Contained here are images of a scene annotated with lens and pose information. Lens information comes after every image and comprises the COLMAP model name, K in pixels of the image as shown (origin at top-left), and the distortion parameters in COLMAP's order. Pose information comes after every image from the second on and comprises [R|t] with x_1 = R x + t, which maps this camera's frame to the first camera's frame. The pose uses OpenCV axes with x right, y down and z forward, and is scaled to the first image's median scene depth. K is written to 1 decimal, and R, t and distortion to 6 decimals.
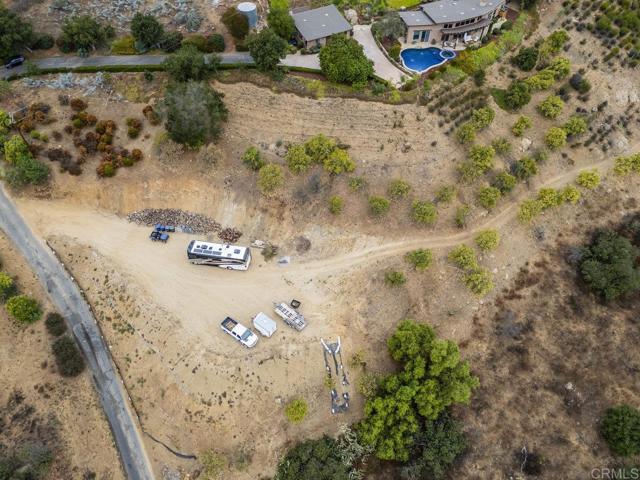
lens RADIAL K [[468.4, 0, 322.5], [0, 468.4, 240.4], [0, 0, 1]] dist [0.079691, -0.105274]
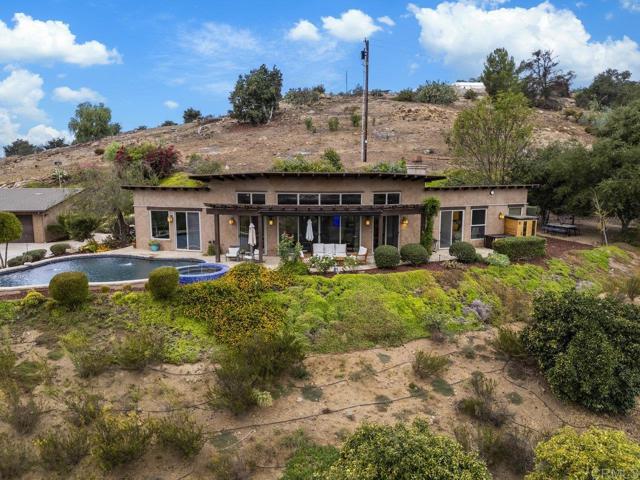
lens RADIAL K [[468.4, 0, 322.5], [0, 468.4, 240.4], [0, 0, 1]] dist [0.079691, -0.105274]
pose [[0.918451, 0.047455, -0.392677, 0.414585], [-0.299083, 0.732994, -0.610957, -0.267893], [0.258837, 0.678577, 0.687413, 0.823389]]
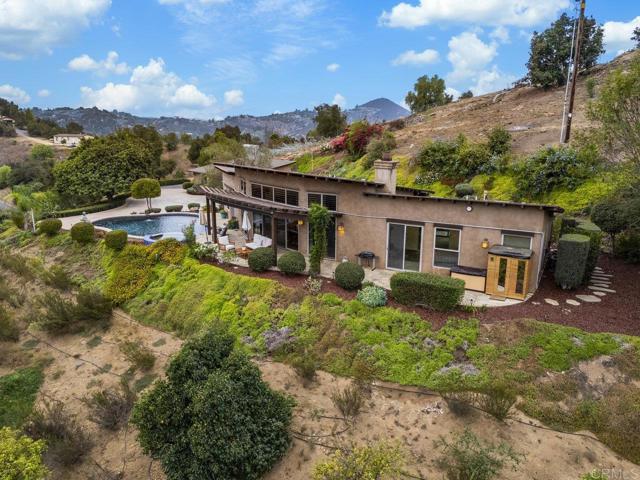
lens RADIAL K [[468.4, 0, 322.5], [0, 468.4, 240.4], [0, 0, 1]] dist [0.079691, -0.105274]
pose [[0.251310, 0.215702, -0.943566, 0.592327], [-0.748700, 0.661149, -0.048269, -0.449134], [0.613426, 0.718578, 0.327649, 0.945924]]
